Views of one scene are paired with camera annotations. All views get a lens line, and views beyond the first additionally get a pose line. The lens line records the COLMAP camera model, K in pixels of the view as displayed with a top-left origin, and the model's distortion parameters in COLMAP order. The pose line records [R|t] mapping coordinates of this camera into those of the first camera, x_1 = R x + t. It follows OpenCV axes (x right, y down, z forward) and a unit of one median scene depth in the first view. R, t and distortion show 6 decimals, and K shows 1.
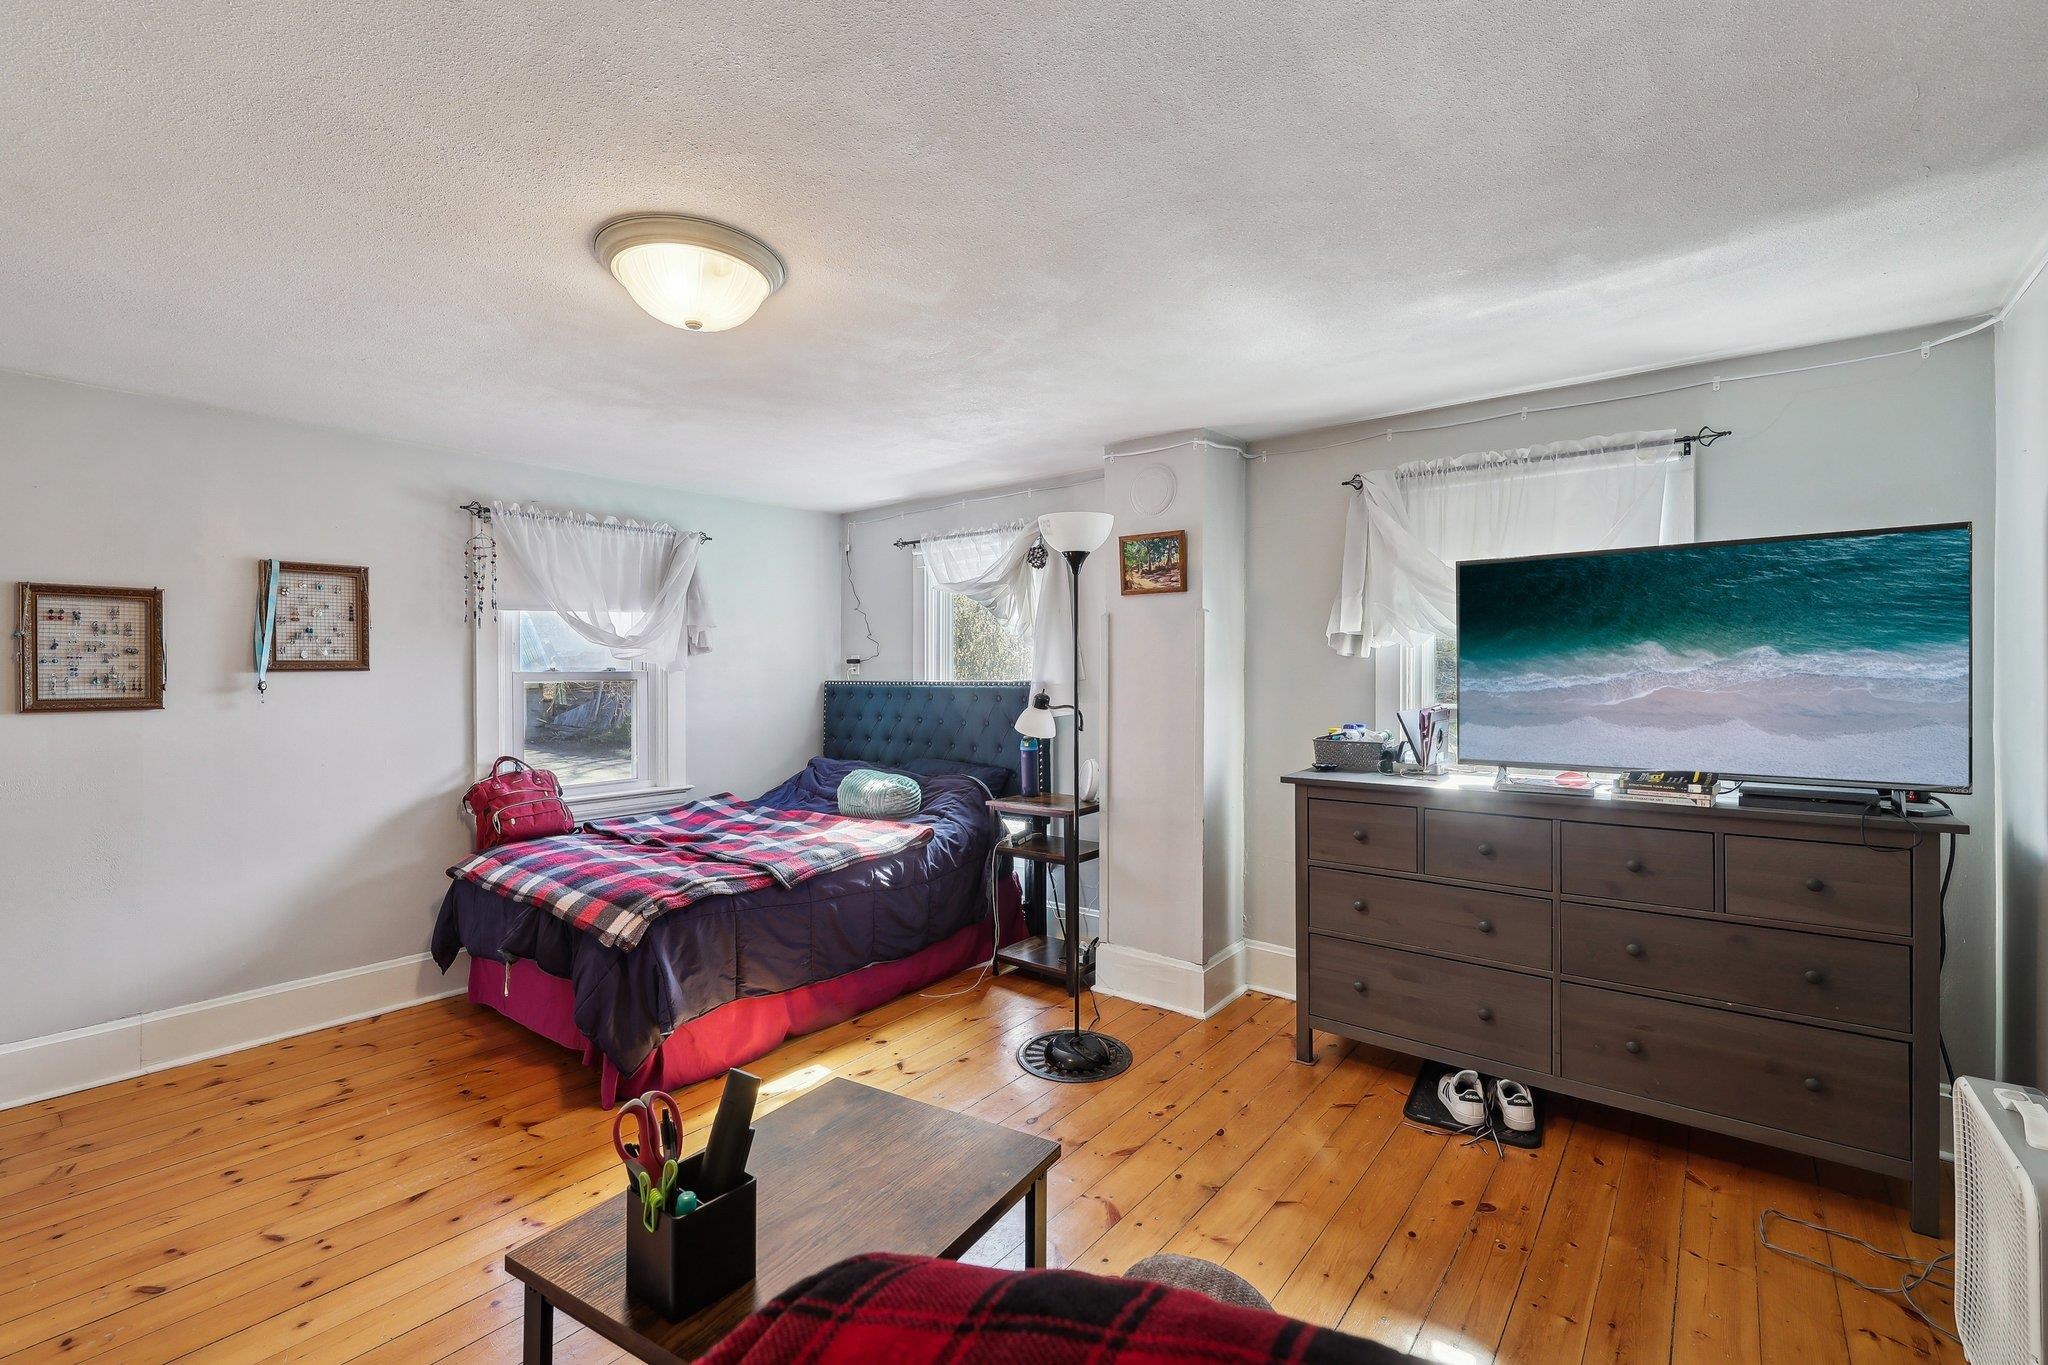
lens RADIAL K [[904.6, 0, 1009.9], [0, 904.6, 671.1], [0, 0, 1]] dist [0.015958, 0.000628]
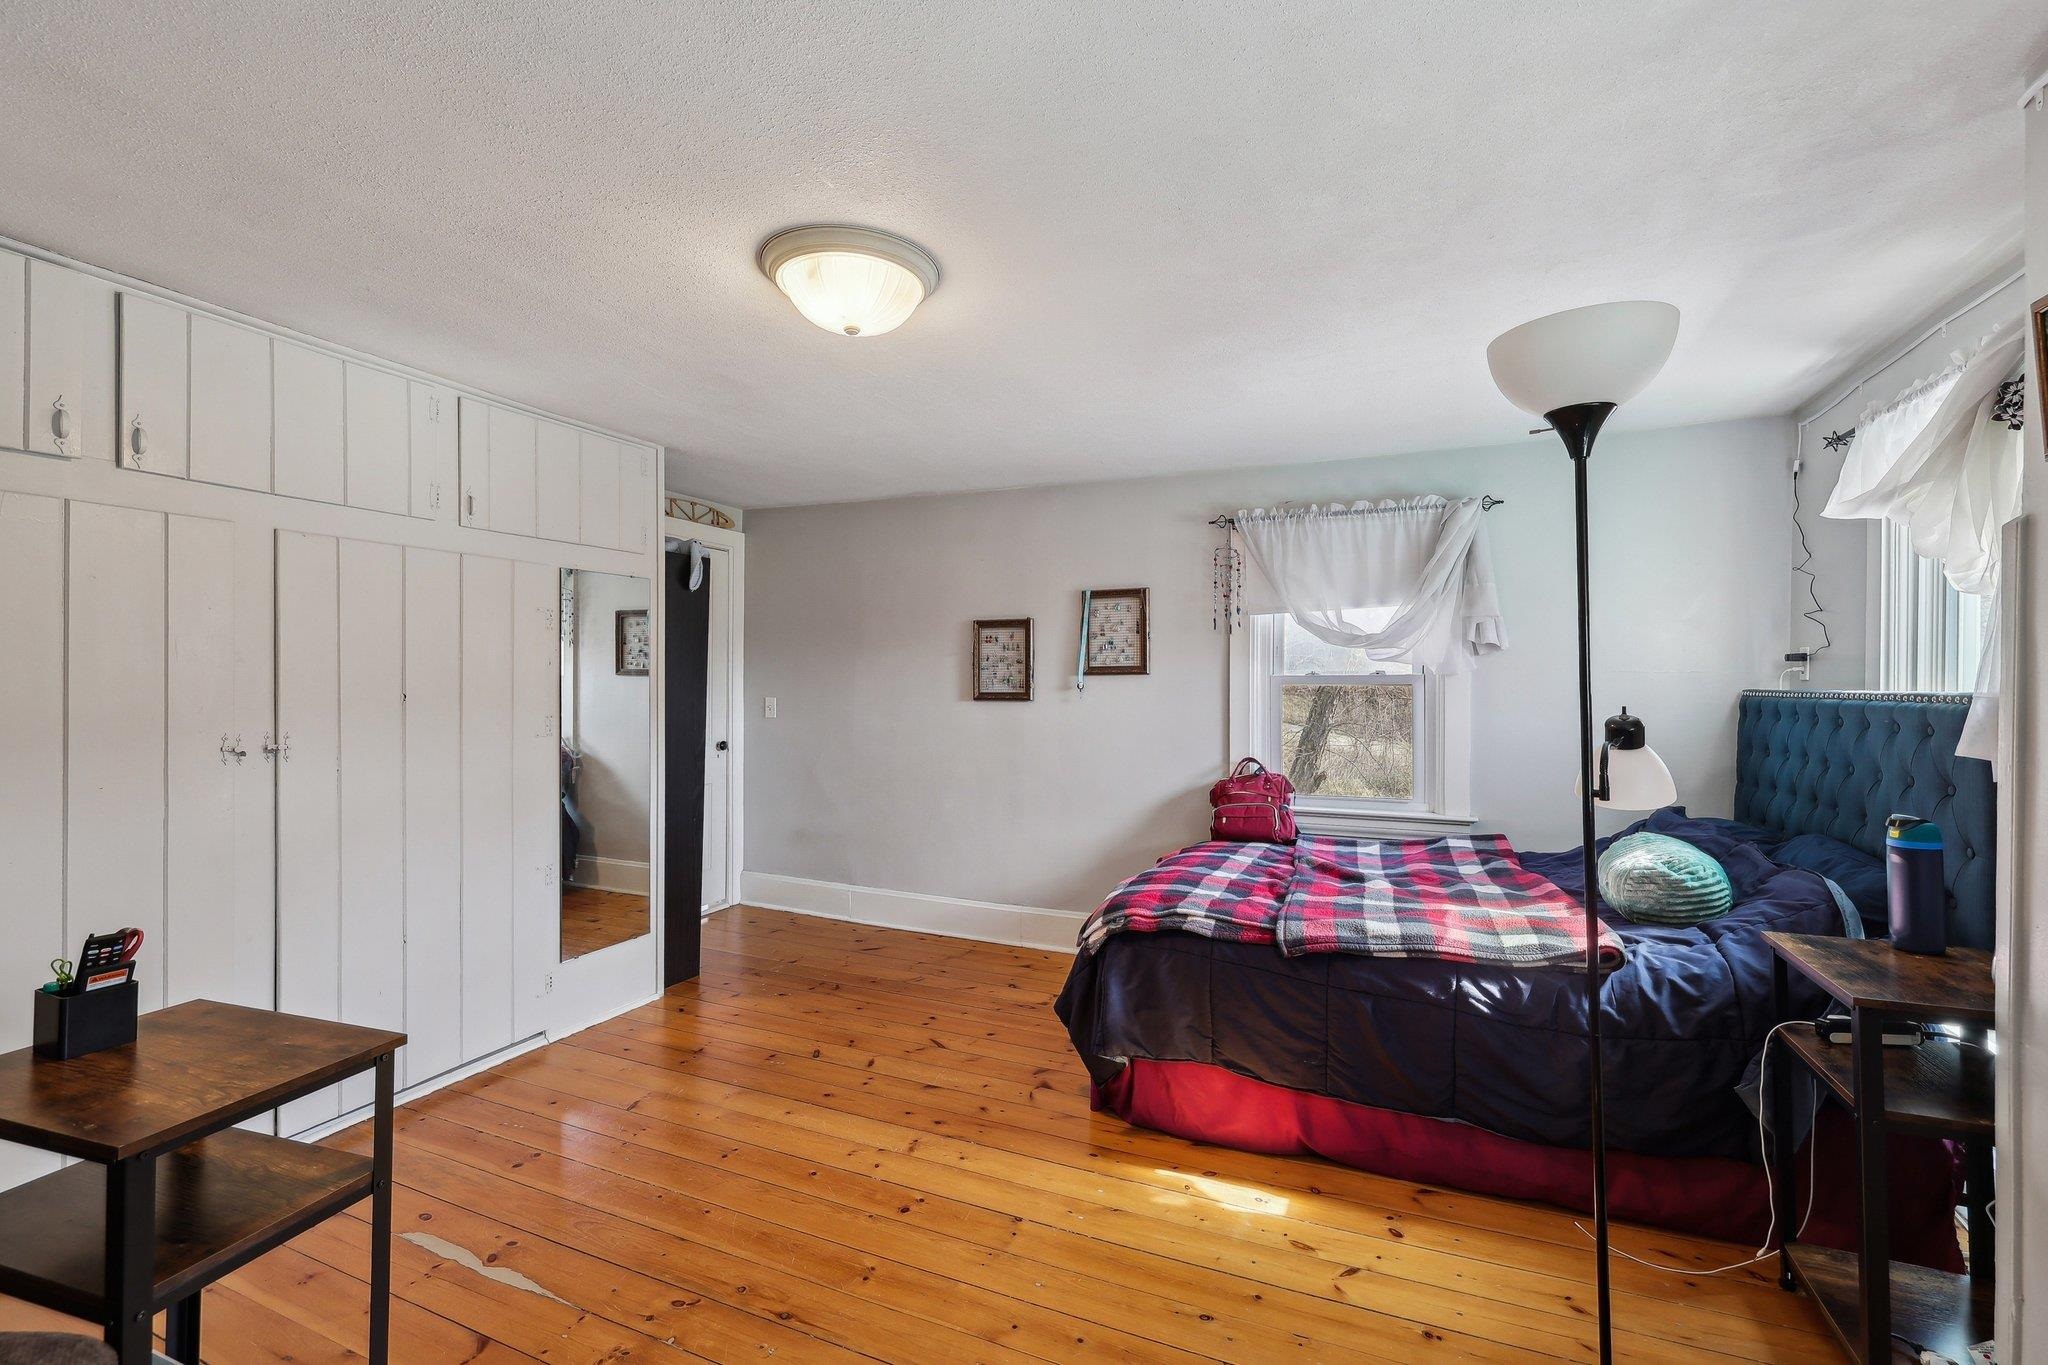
lens RADIAL K [[904.6, 0, 1015.3], [0, 904.6, 688.6], [0, 0, 1]] dist [0.015958, 0.000628]
pose [[0.259850, 0.011883, -0.965576, 0.404898], [-0.000148, 0.999925, 0.012266, 0.003782], [0.965649, -0.003044, 0.259832, 0.536607]]
